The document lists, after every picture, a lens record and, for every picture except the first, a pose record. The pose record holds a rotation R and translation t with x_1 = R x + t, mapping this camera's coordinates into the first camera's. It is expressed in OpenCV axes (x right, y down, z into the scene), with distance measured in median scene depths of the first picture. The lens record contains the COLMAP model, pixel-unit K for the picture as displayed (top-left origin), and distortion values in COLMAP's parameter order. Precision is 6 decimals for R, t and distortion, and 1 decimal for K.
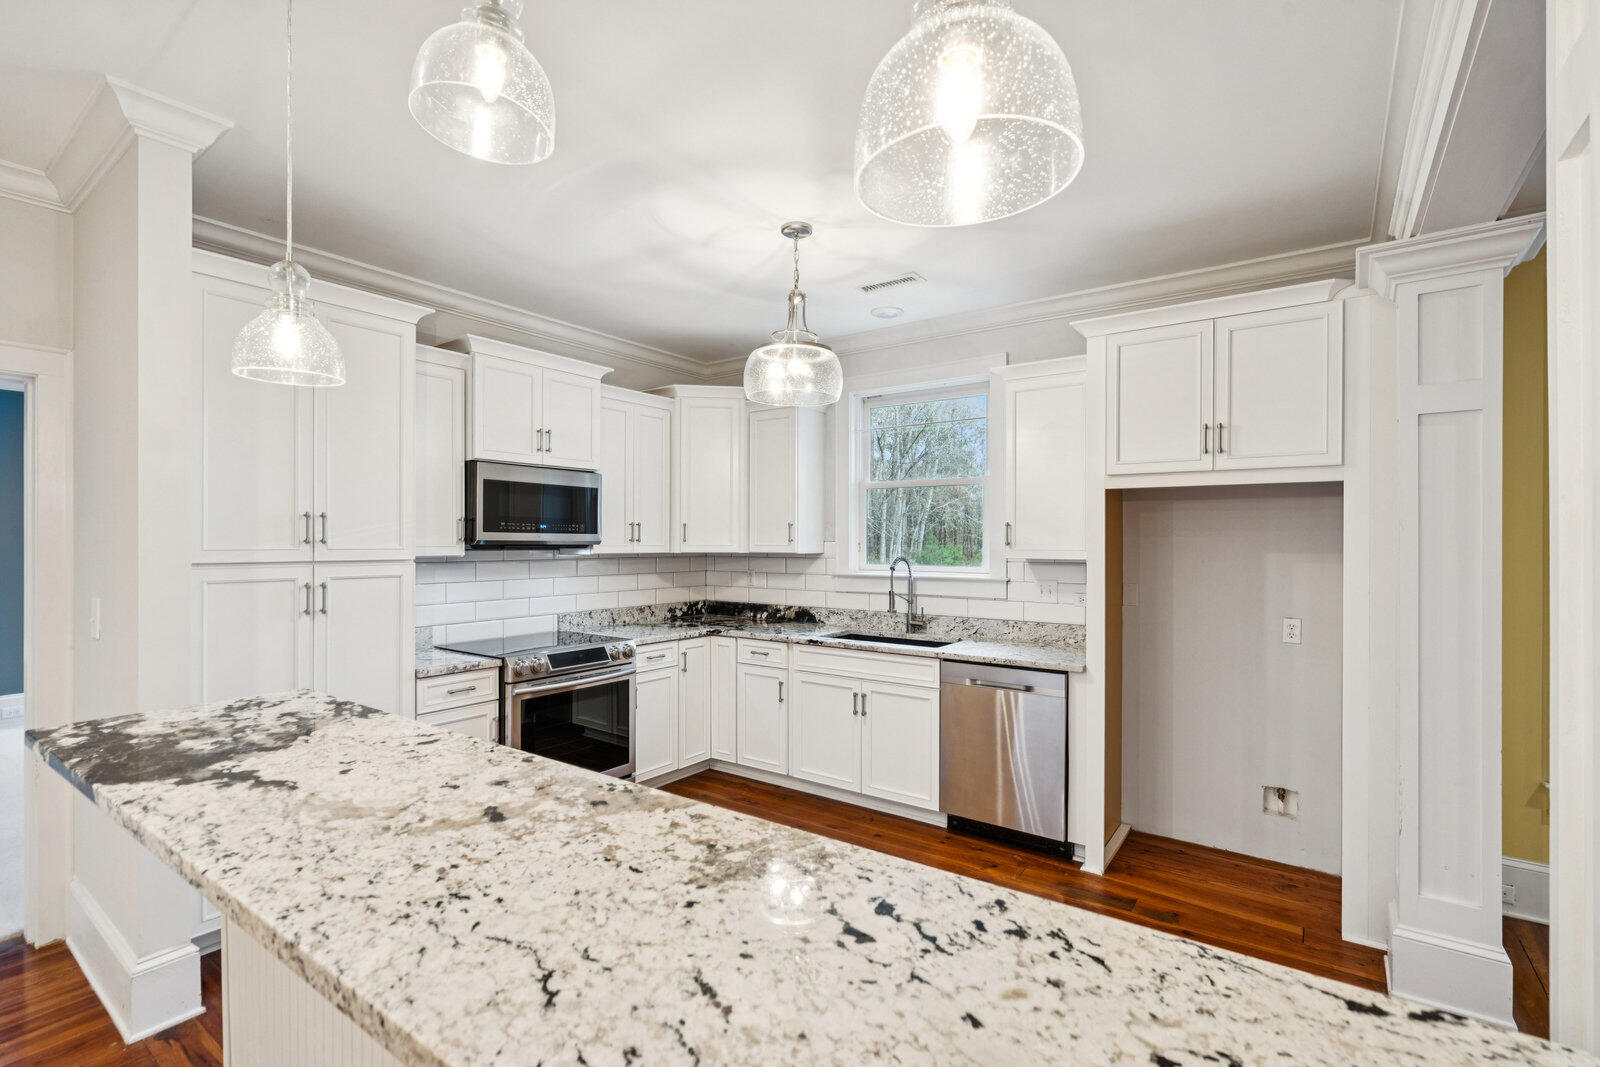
lens RADIAL K [[726.3, 0, 797.6], [0, 726.3, 540.4], [0, 0, 1]] dist [0.005720, 0.000690]
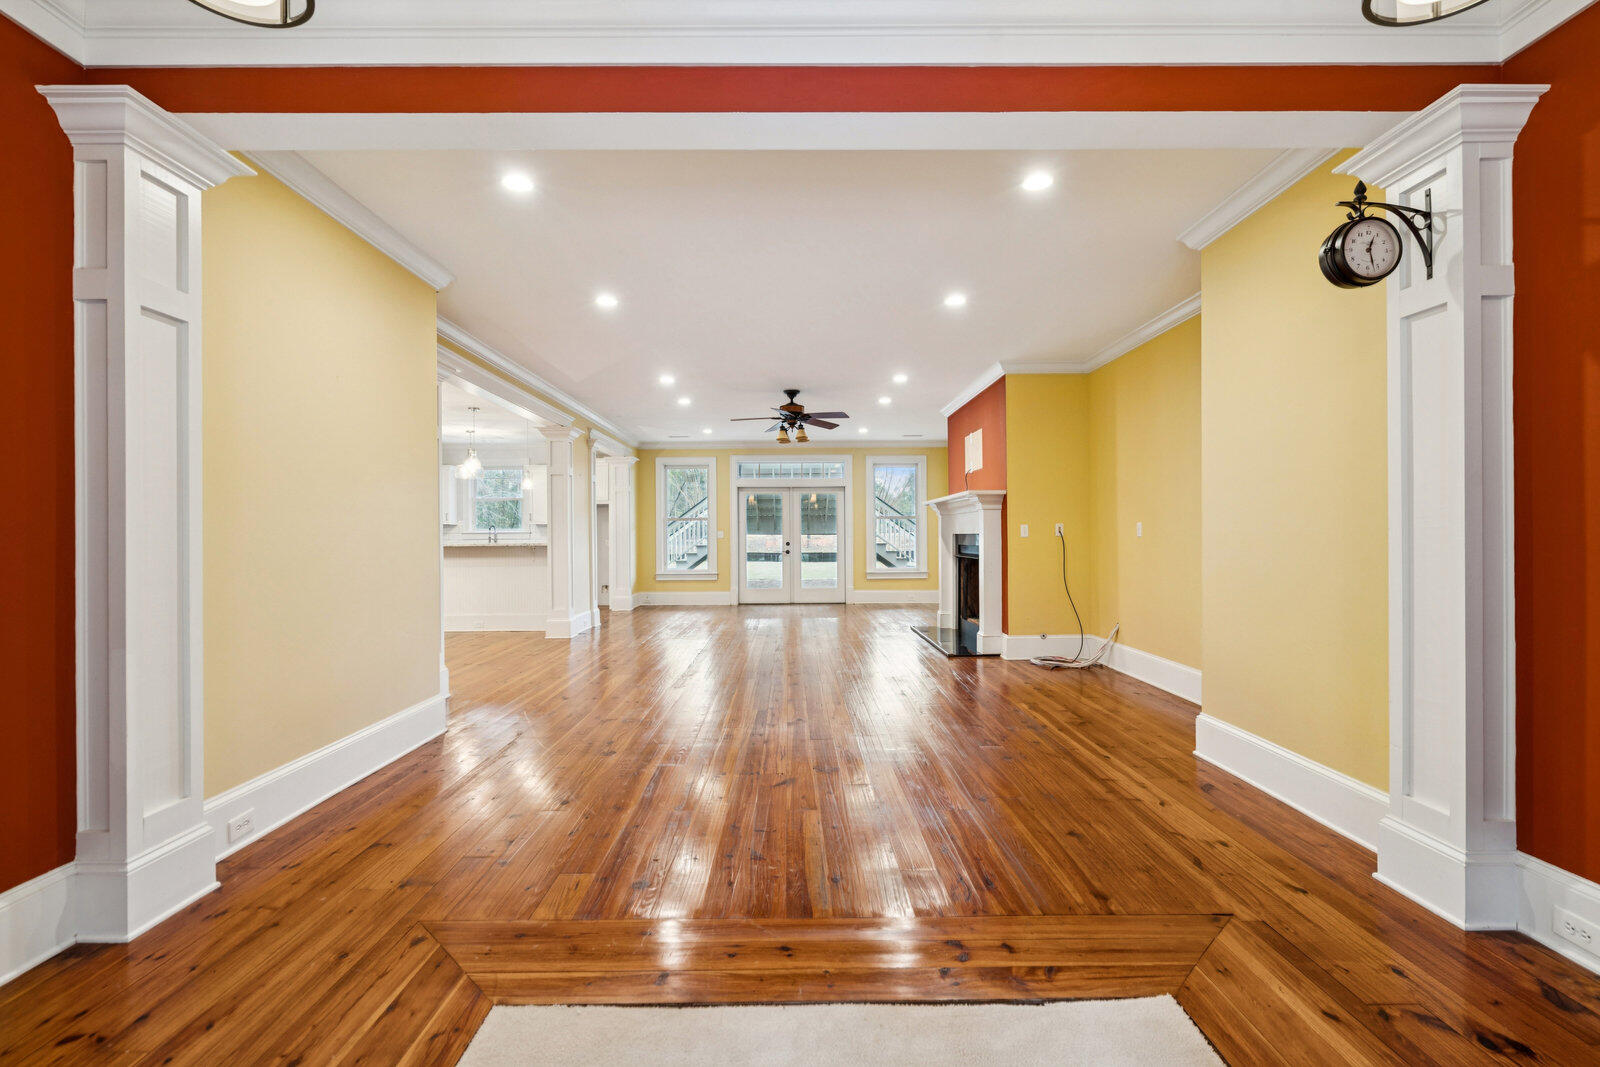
lens RADIAL K [[726.3, 0, 796.2], [0, 726.3, 534.3], [0, 0, 1]] dist [0.005720, 0.000690]
pose [[0.801705, -0.007259, 0.597676, -0.688546], [0.009931, 0.999950, -0.001176, 0.083429], [-0.597638, 0.006878, 0.801737, -2.273033]]
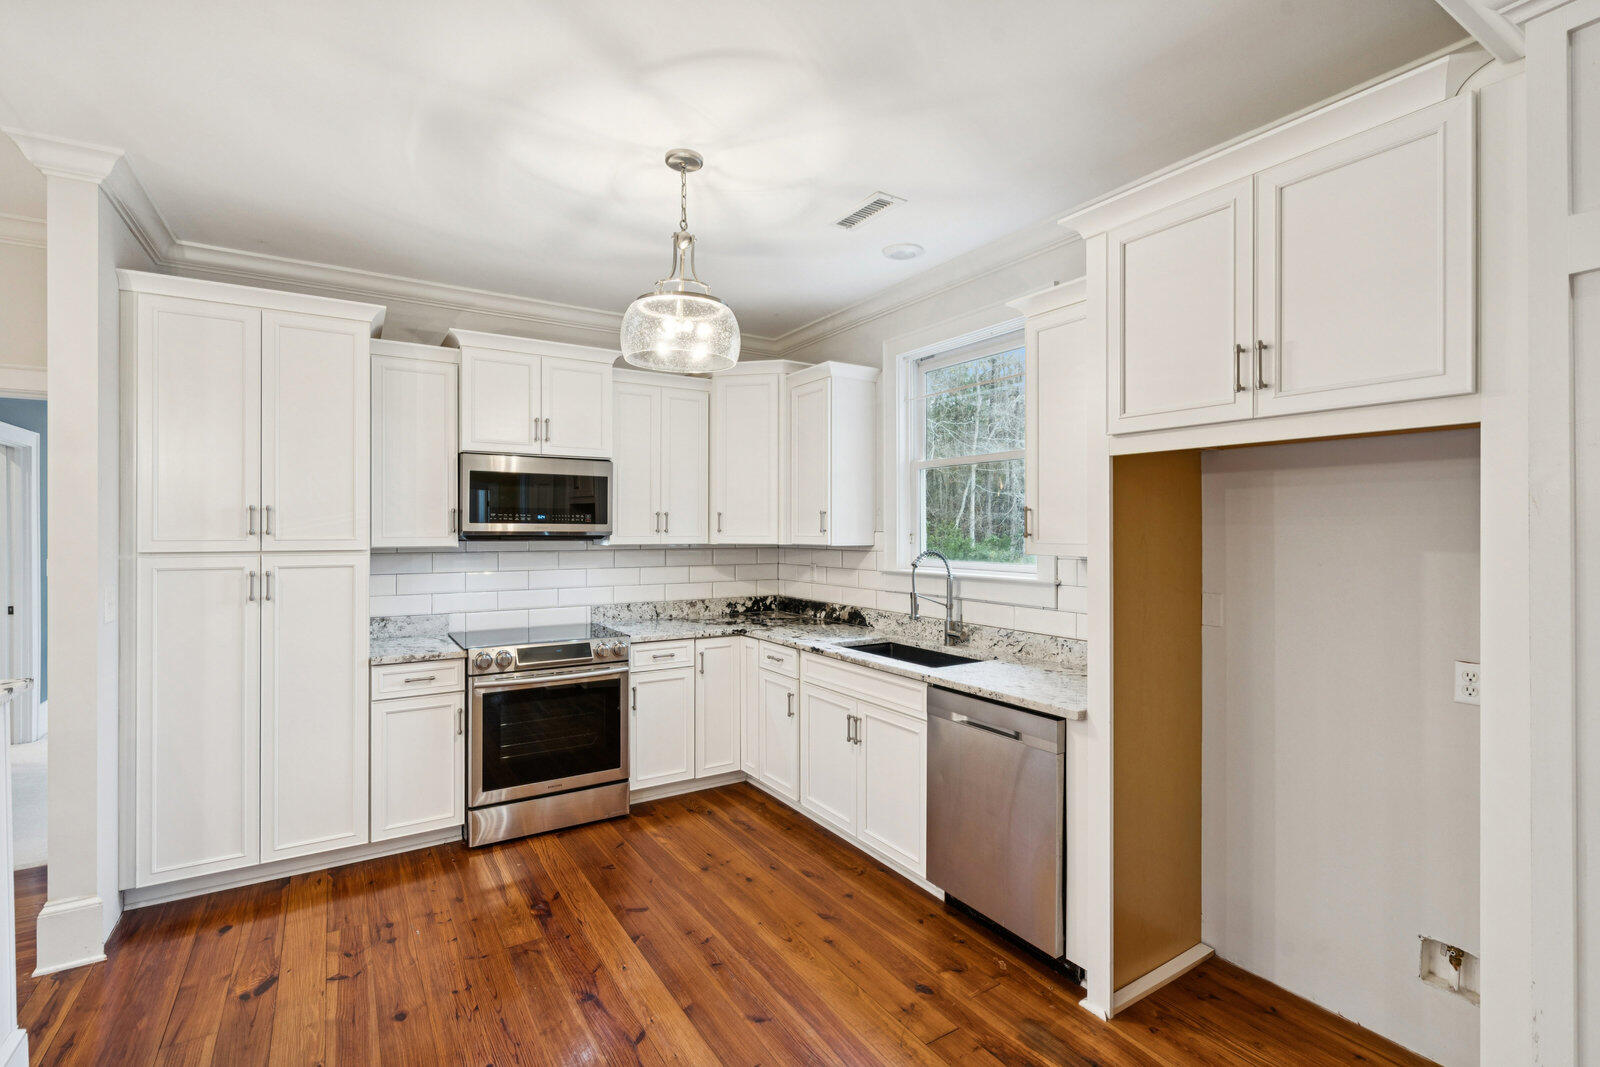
lens RADIAL K [[726.3, 0, 798.5], [0, 726.3, 526.6], [0, 0, 1]] dist [0.005720, 0.000690]
pose [[0.928435, -0.003258, -0.371481, 0.342009], [0.001613, 0.999987, -0.004739, -0.000867], [0.371491, 0.003801, 0.928429, 0.215853]]
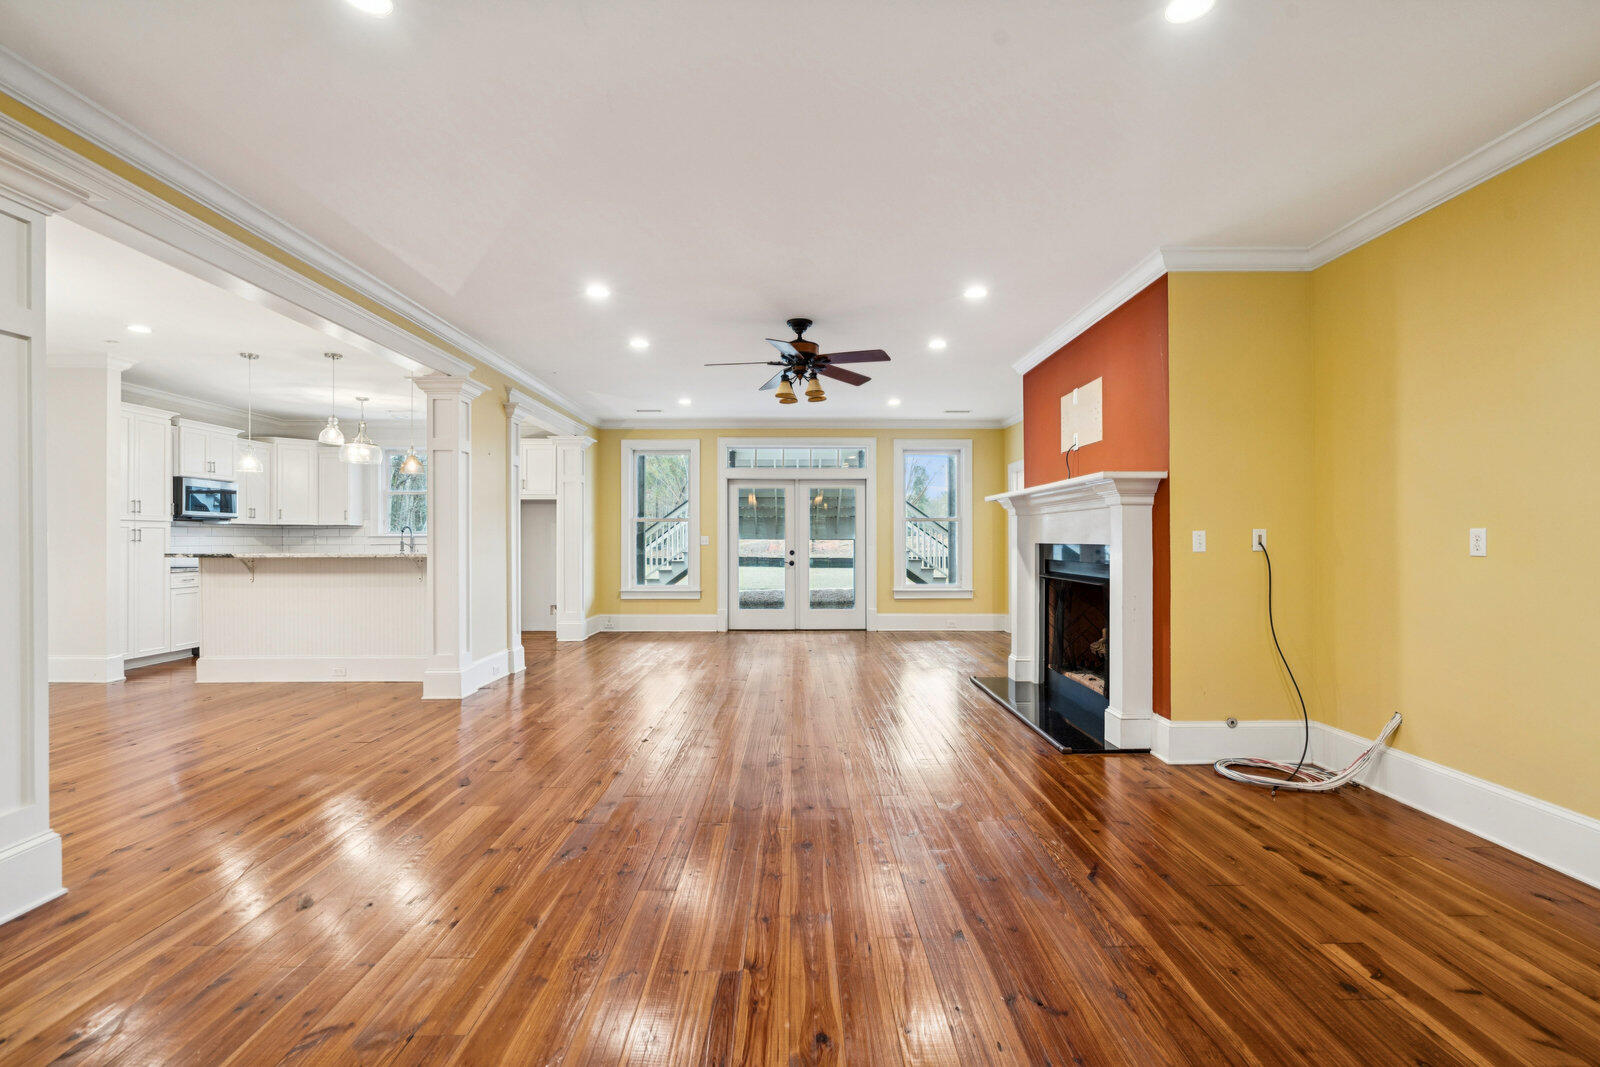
lens RADIAL K [[726.3, 0, 793.2], [0, 726.3, 538.0], [0, 0, 1]] dist [0.005720, 0.000690]
pose [[0.807854, -0.002564, 0.589377, -0.236920], [0.003773, 0.999993, -0.000822, 0.072012], [-0.589371, 0.002888, 0.807858, -1.652400]]
